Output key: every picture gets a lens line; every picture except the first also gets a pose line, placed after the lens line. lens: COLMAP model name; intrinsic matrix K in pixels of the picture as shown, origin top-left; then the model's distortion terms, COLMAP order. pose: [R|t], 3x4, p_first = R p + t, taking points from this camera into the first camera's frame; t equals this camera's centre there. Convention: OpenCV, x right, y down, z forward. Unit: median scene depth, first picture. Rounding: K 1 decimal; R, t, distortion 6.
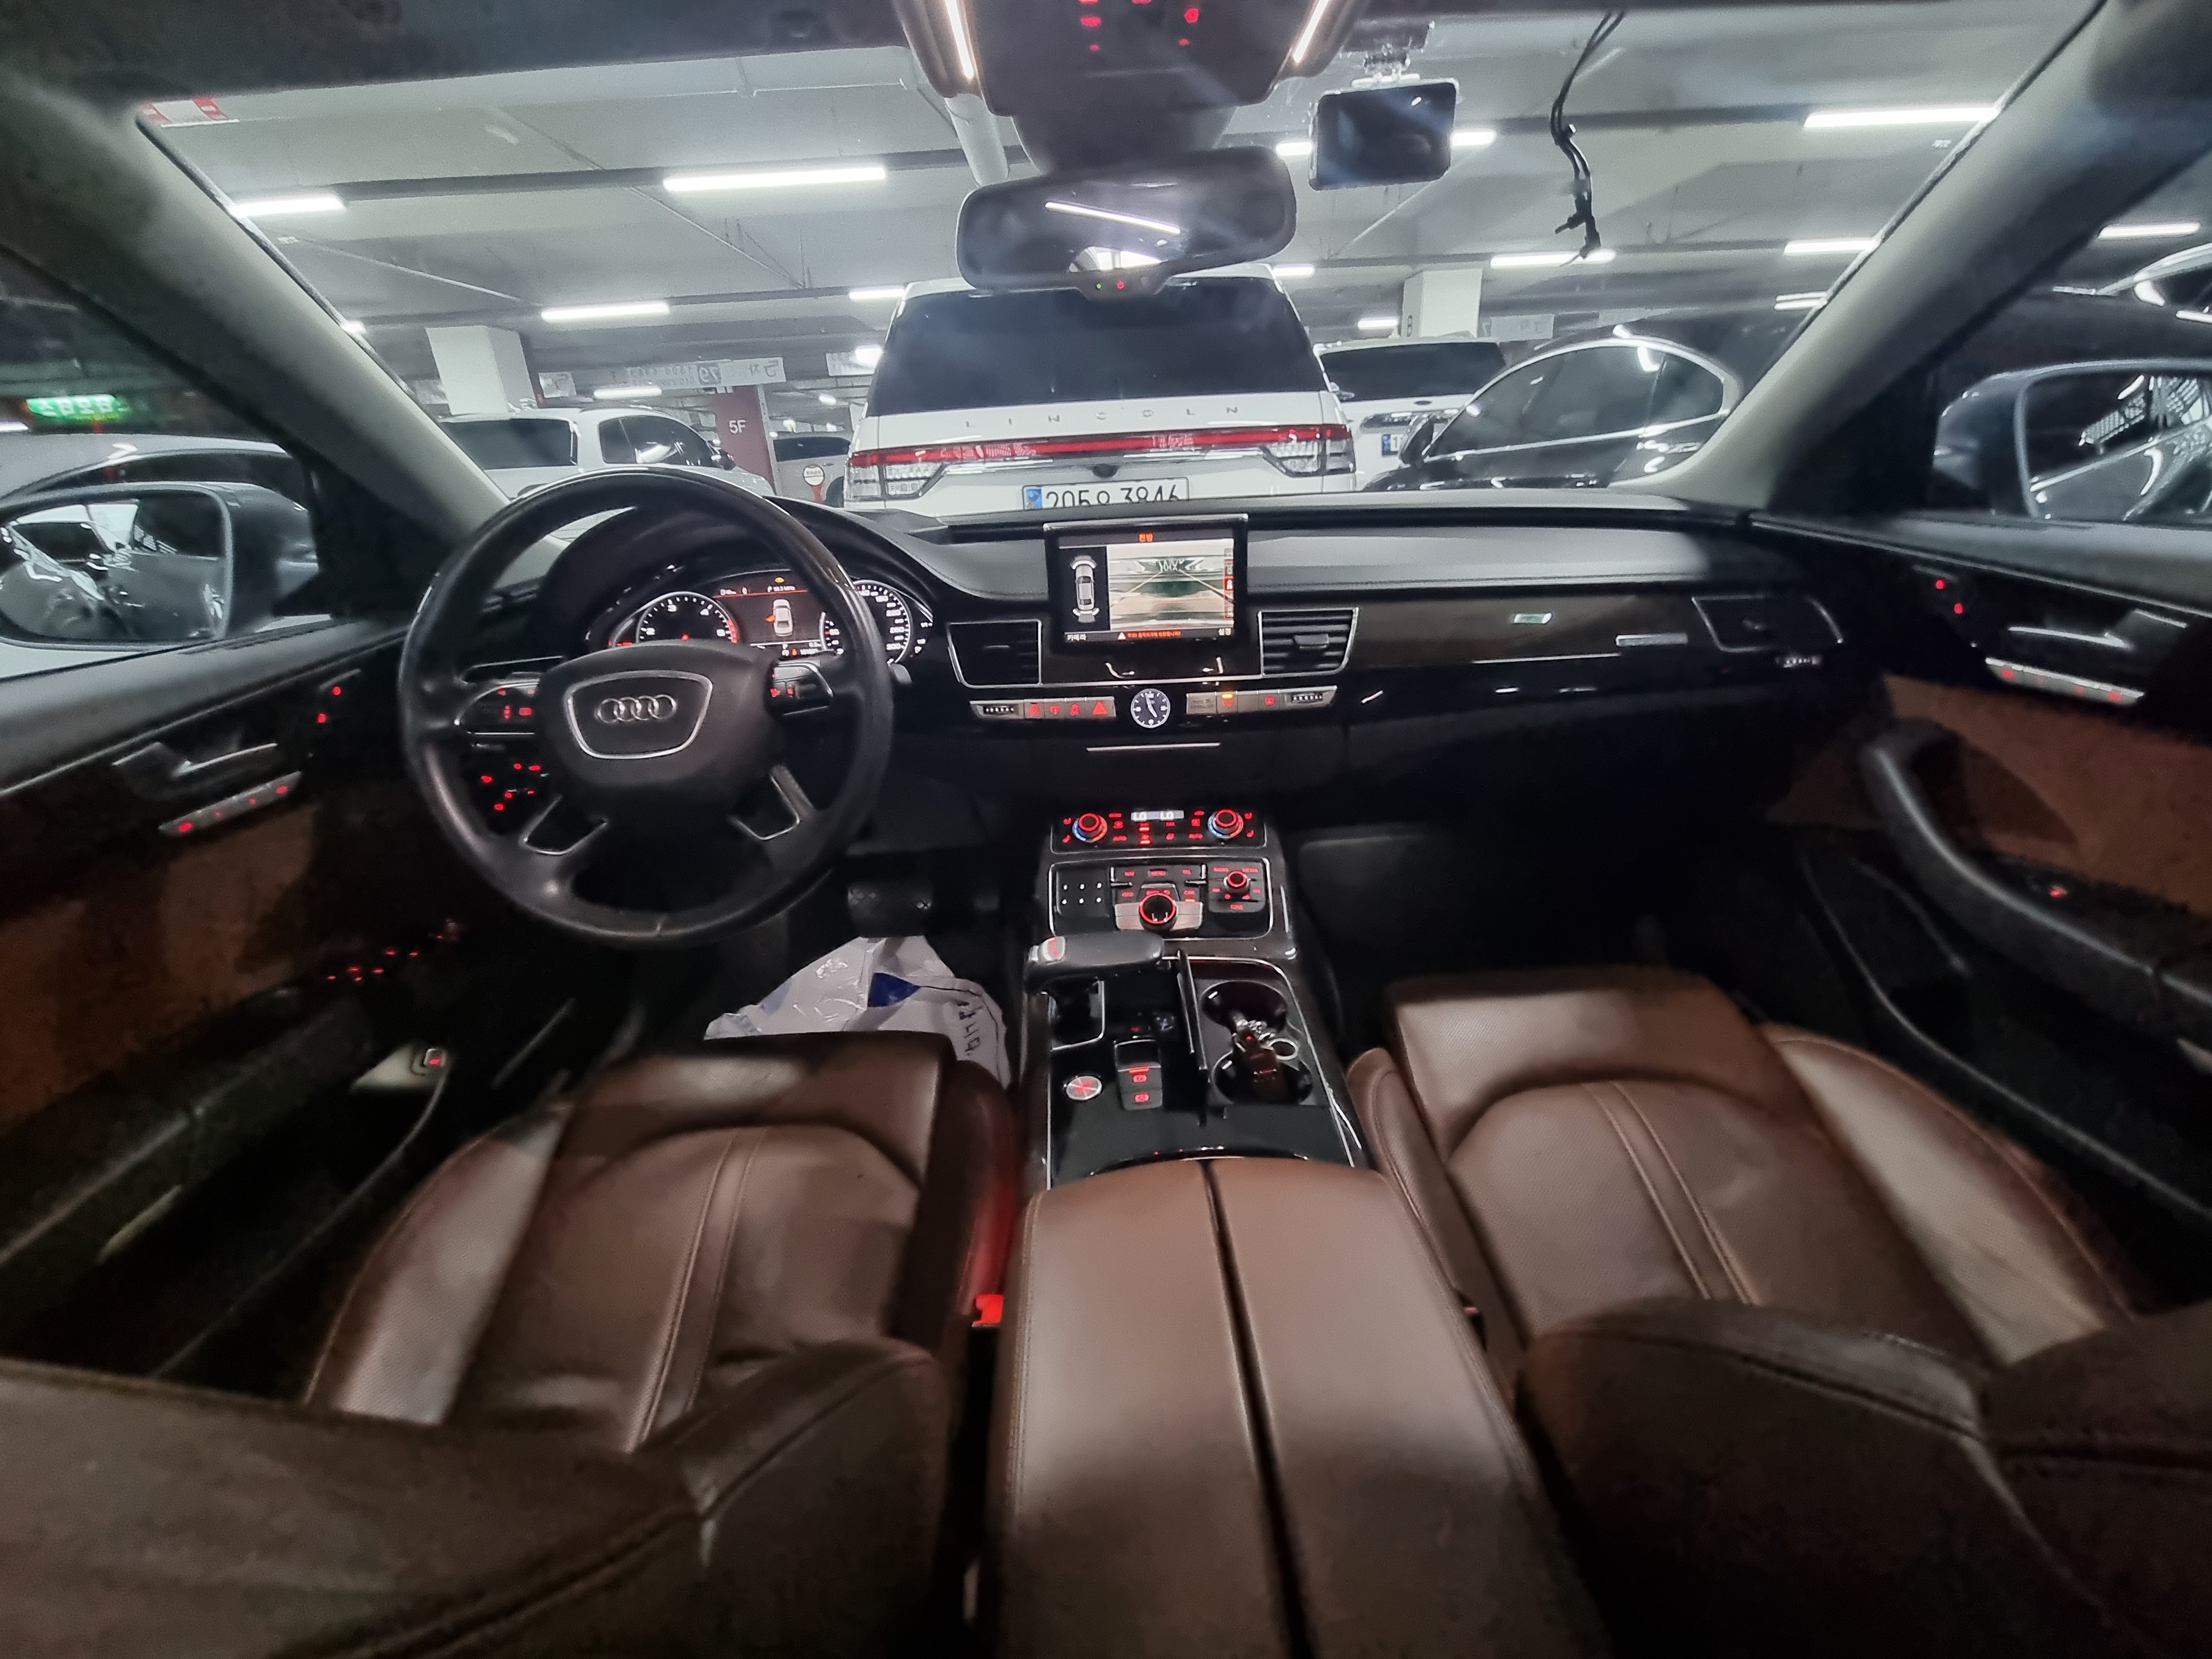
lens RADIAL K [[907.4, 0, 1112.0], [0, 907.4, 837.4], [0, 0, 1]] dist [-0.002378, -0.000968]
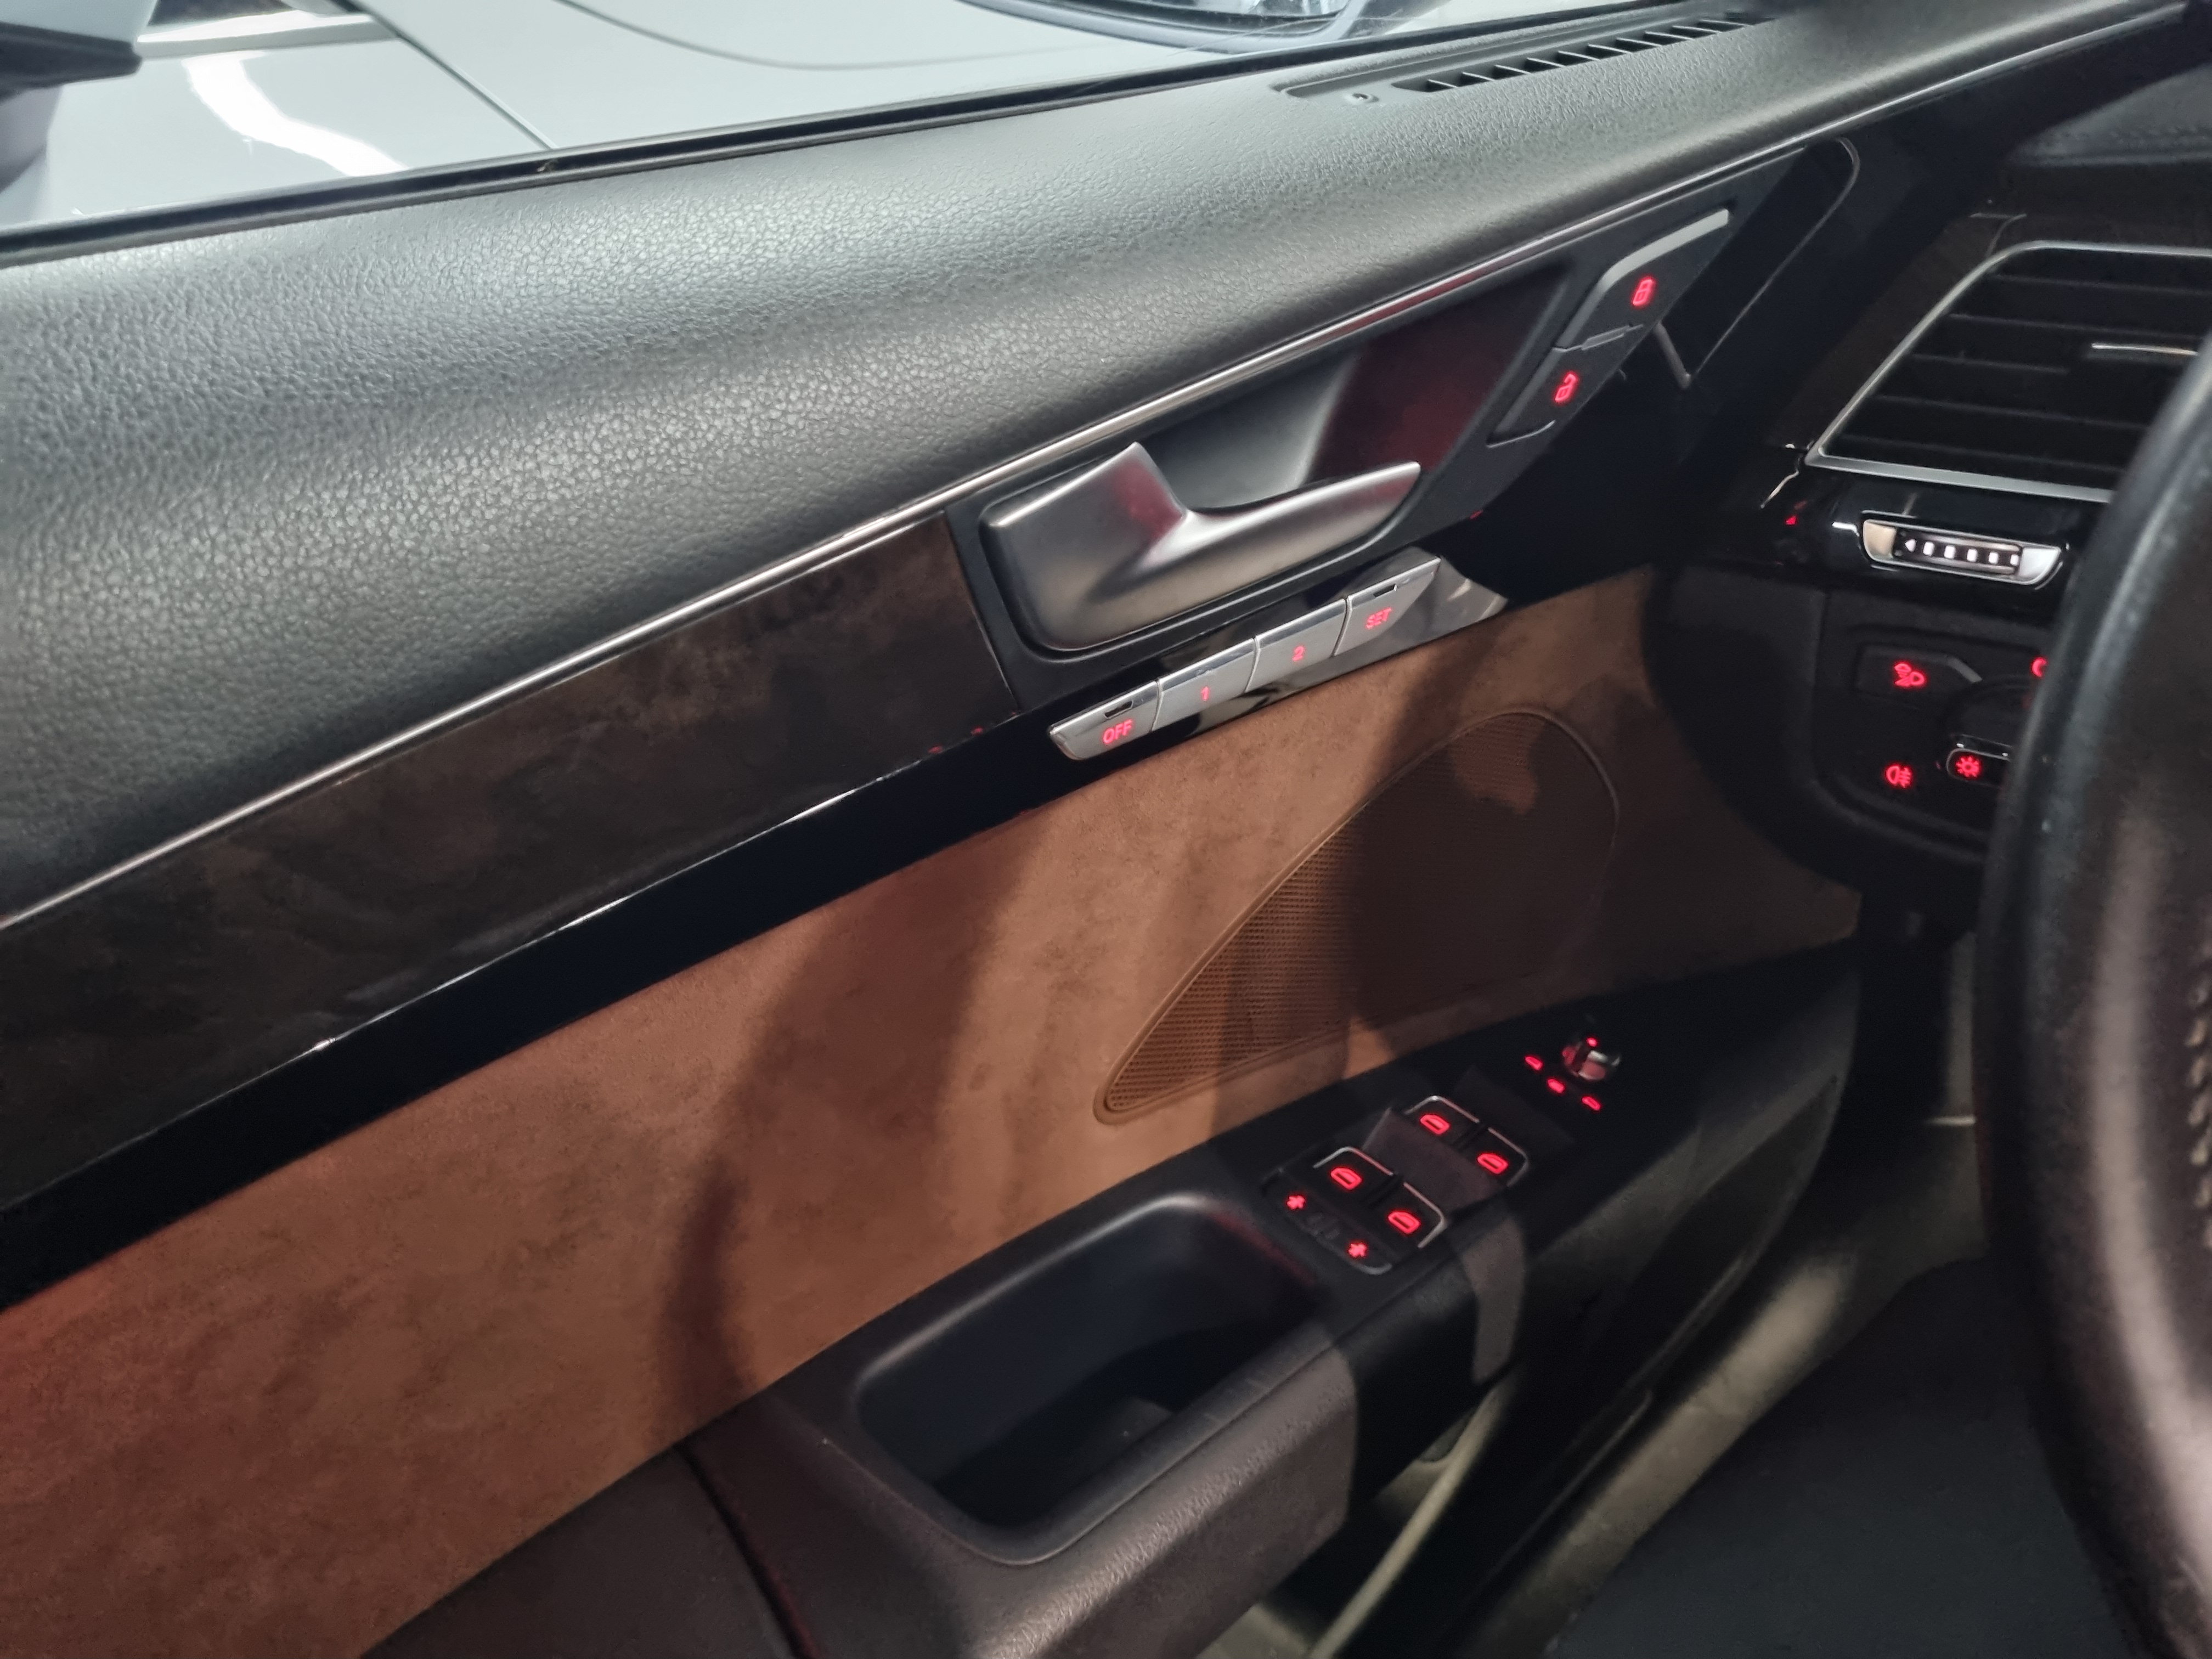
lens RADIAL K [[1720.9, 0, 1115.1], [0, 1720.9, 831.0], [0, 0, 1]] dist [0.025557, -0.011184]
pose [[0.674373, 0.402820, -0.618835, -0.514048], [-0.278538, 0.914949, 0.292036, -0.107288], [0.683840, -0.024572, 0.729218, 0.457336]]
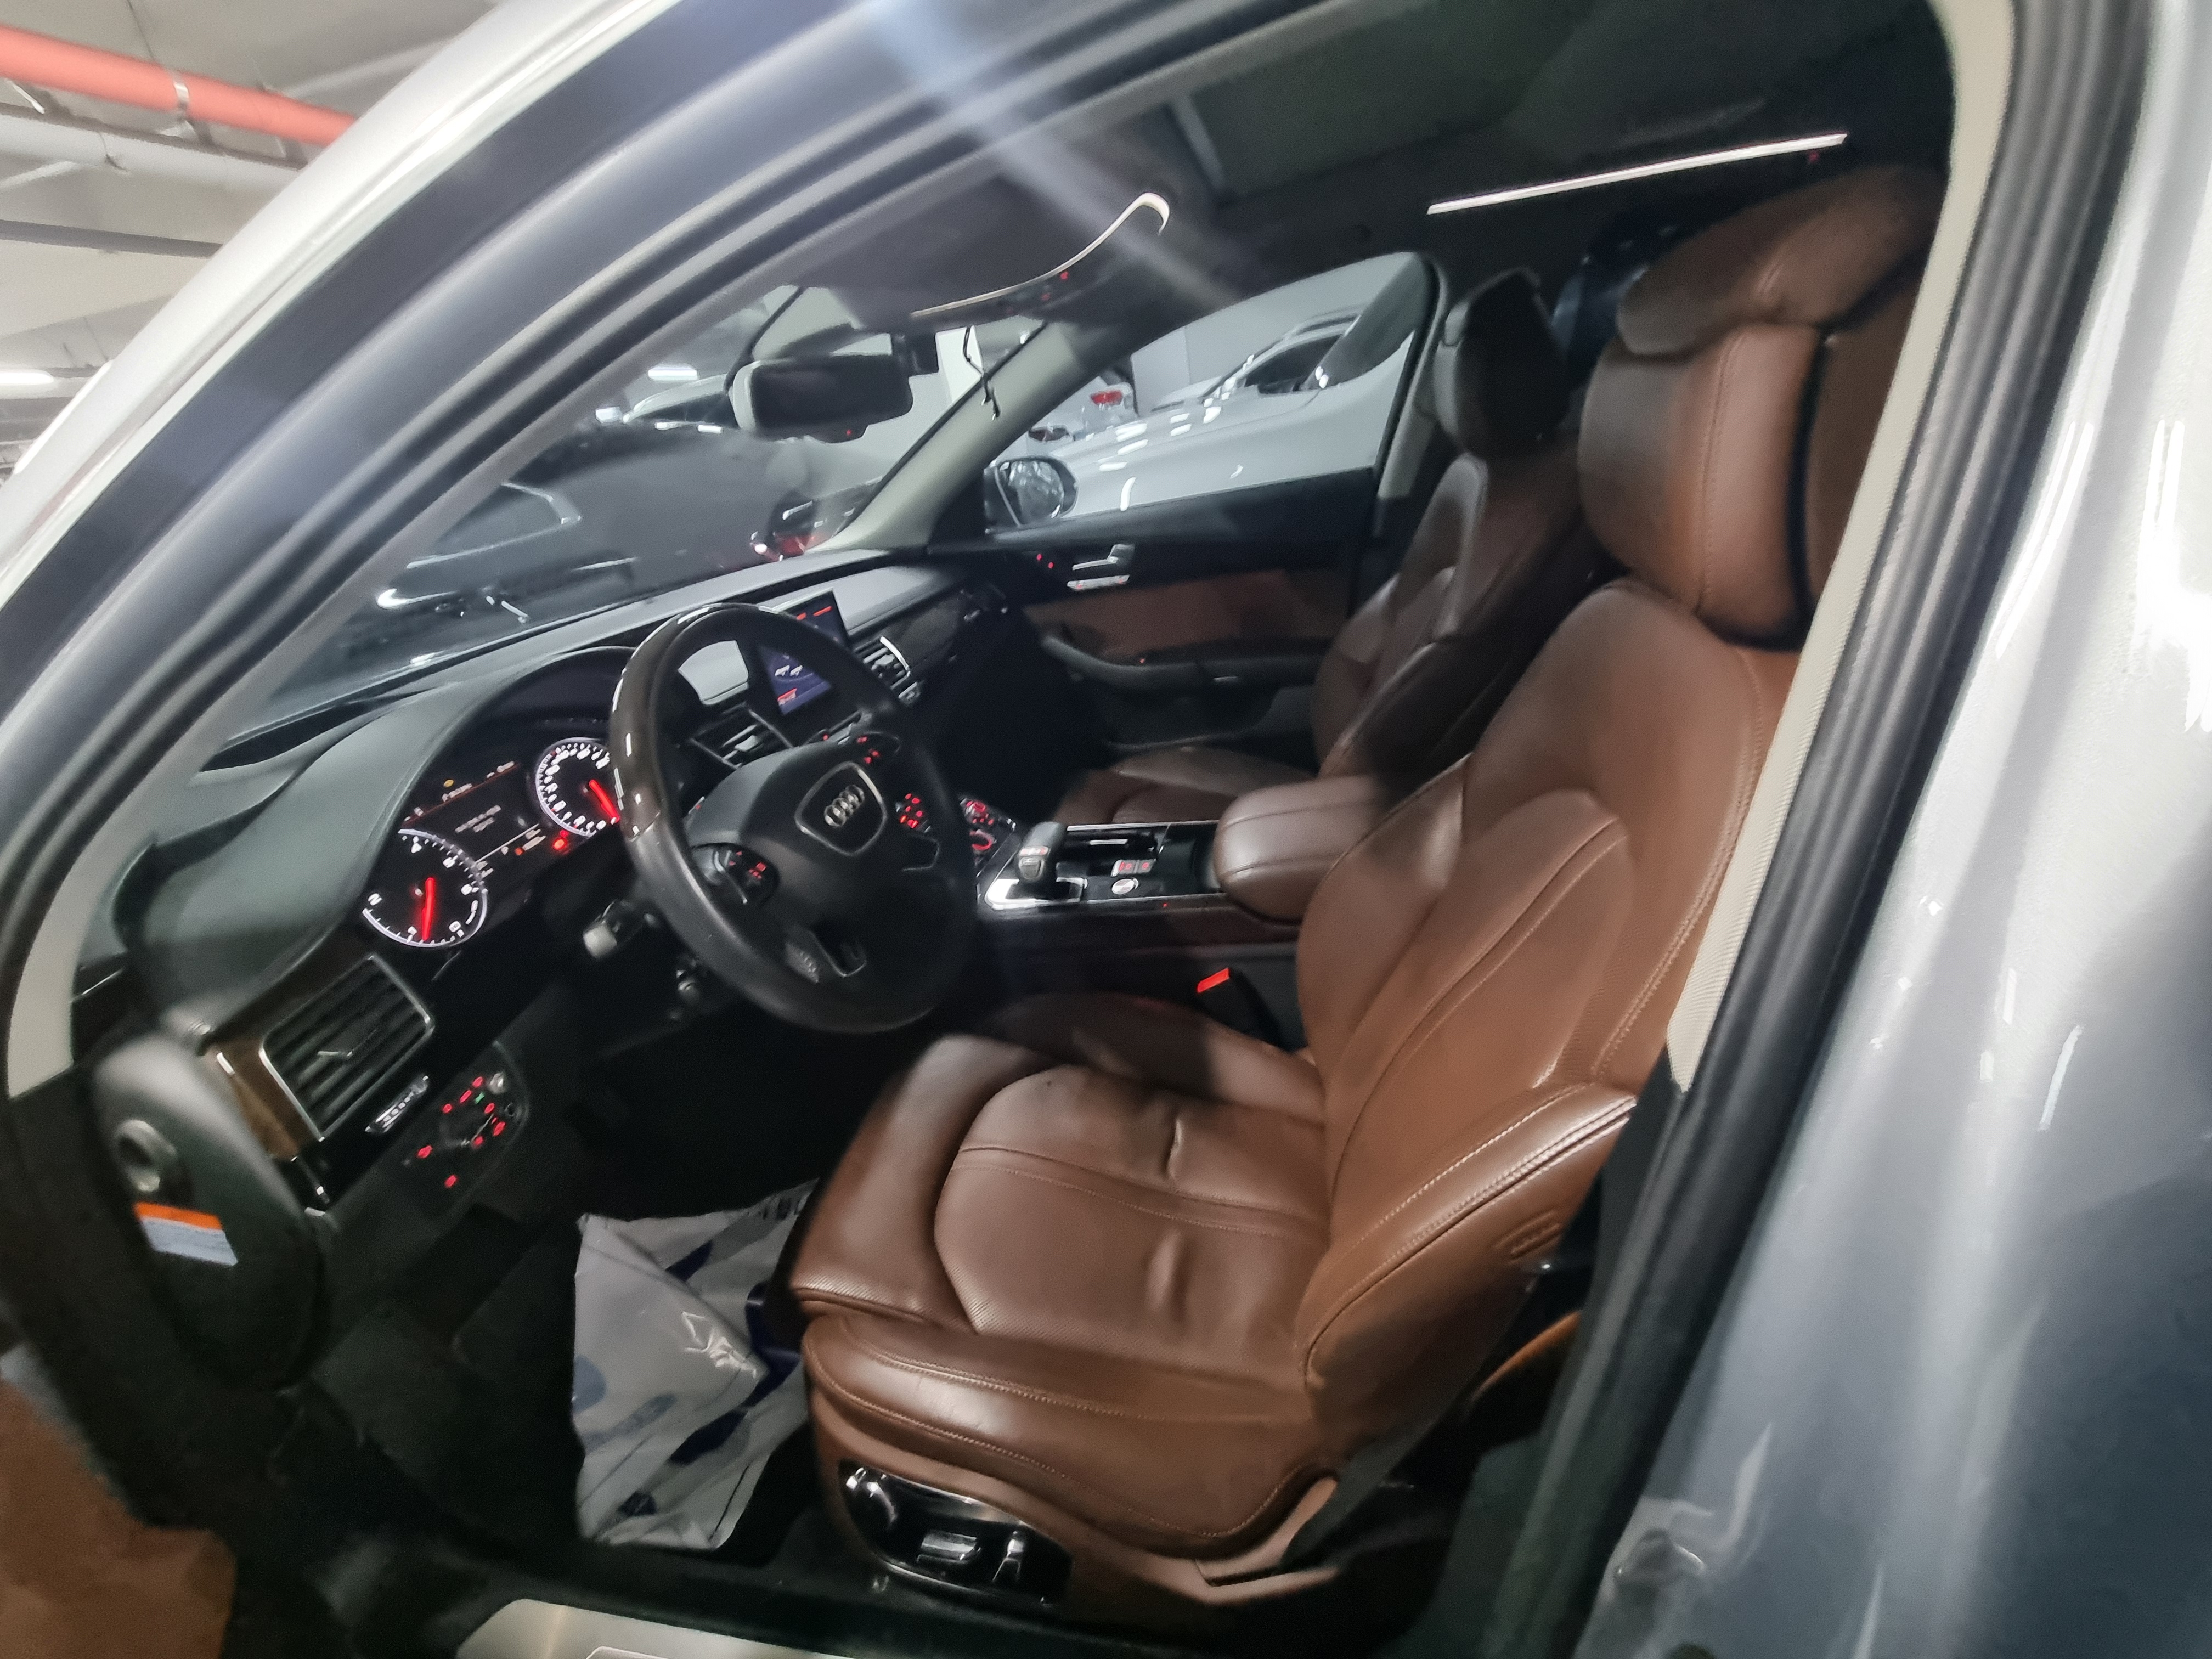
lens RADIAL K [[907.4, 0, 1112.0], [0, 907.4, 837.4], [0, 0, 1]] dist [-0.002378, -0.000968]
pose [[0.224882, -0.410938, 0.883492, -1.070173], [0.501614, 0.826162, 0.256593, -0.173514], [-0.835352, 0.385469, 0.391921, 0.241111]]
